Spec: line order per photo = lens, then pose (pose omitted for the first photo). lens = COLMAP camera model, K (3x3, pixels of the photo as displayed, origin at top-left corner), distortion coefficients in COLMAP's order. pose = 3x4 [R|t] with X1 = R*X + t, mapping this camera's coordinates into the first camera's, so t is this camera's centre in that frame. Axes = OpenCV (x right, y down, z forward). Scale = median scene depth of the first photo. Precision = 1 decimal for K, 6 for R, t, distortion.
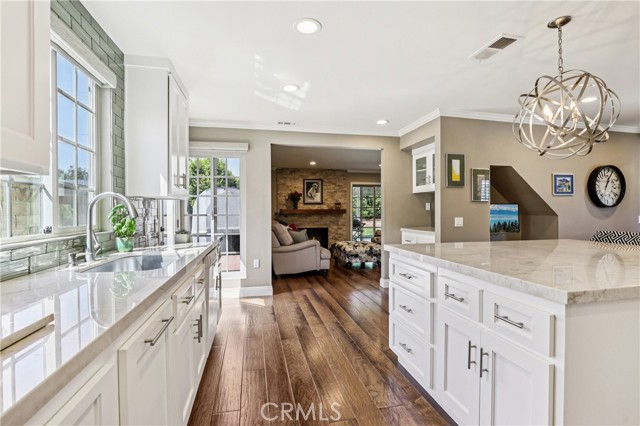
lens RADIAL K [[307.0, 0, 320.0], [0, 307.0, 213.0], [0, 0, 1]] dist [-0.063882, 0.010969]
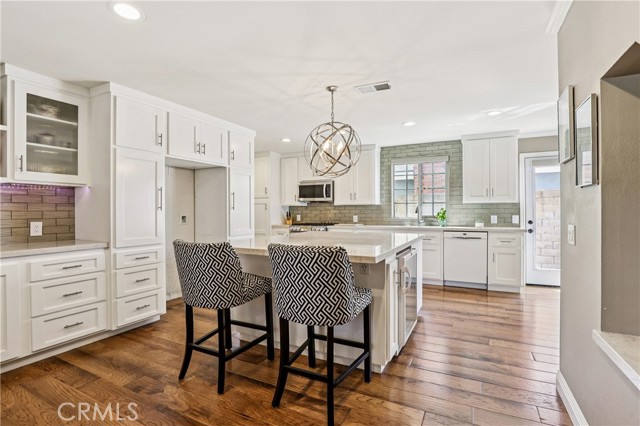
lens RADIAL K [[307.0, 0, 320.0], [0, 307.0, 213.0], [0, 0, 1]] dist [-0.063882, 0.010969]
pose [[-0.648622, 0.014576, -0.760971, 0.930591], [0.002876, 0.999856, 0.016700, -0.014260], [0.761105, 0.008643, -0.648571, 0.881773]]
